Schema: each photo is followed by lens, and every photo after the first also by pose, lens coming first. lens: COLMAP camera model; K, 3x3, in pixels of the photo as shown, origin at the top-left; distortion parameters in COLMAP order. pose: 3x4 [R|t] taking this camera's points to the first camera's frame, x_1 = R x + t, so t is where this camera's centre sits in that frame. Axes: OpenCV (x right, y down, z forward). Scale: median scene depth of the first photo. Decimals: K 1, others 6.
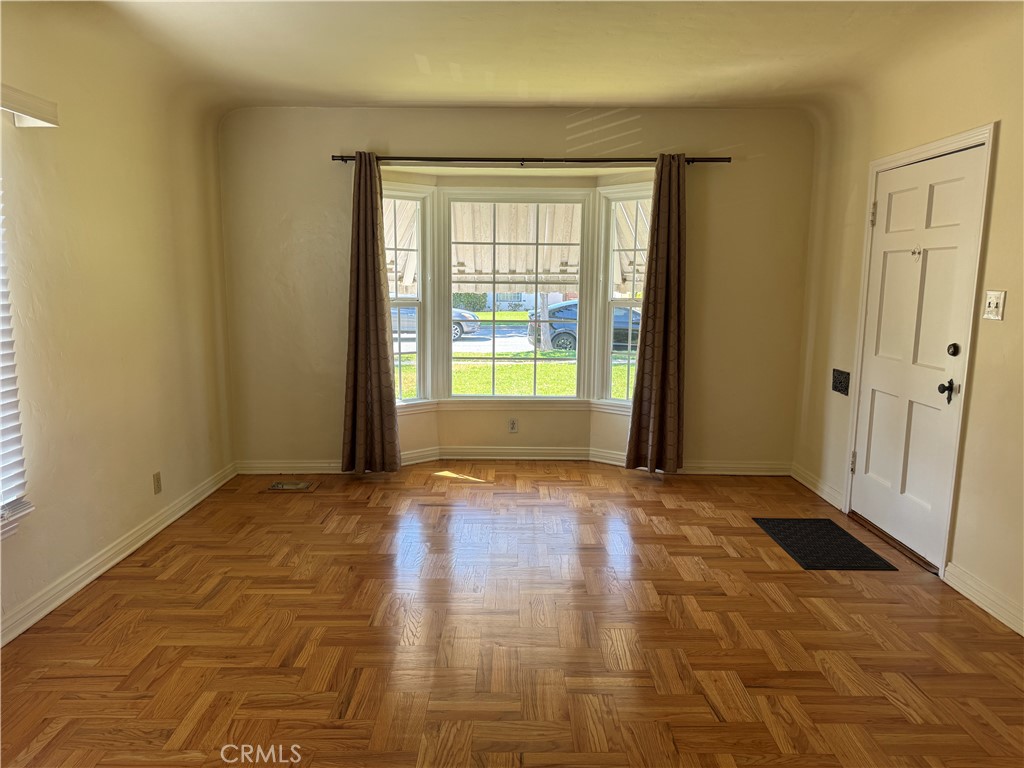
lens RADIAL K [[720.4, 0, 512.5], [0, 720.4, 385.2], [0, 0, 1]] dist [-0.008069, 0.004184]
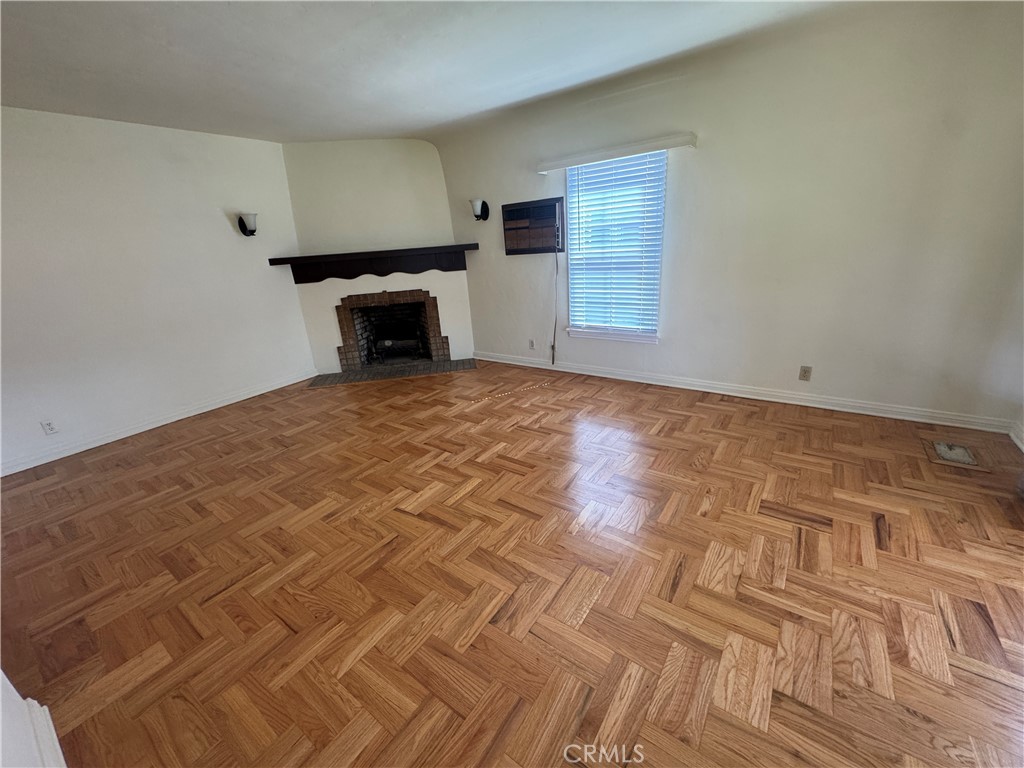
lens RADIAL K [[407.9, 0, 512.4], [0, 407.9, 383.4], [0, 0, 1]] dist [0.003311, 0.000290]
pose [[-0.582516, 0.310061, -0.751357, 0.514932], [-0.051281, 0.908523, 0.414676, -0.170011], [0.811200, 0.280086, -0.513329, 1.086294]]
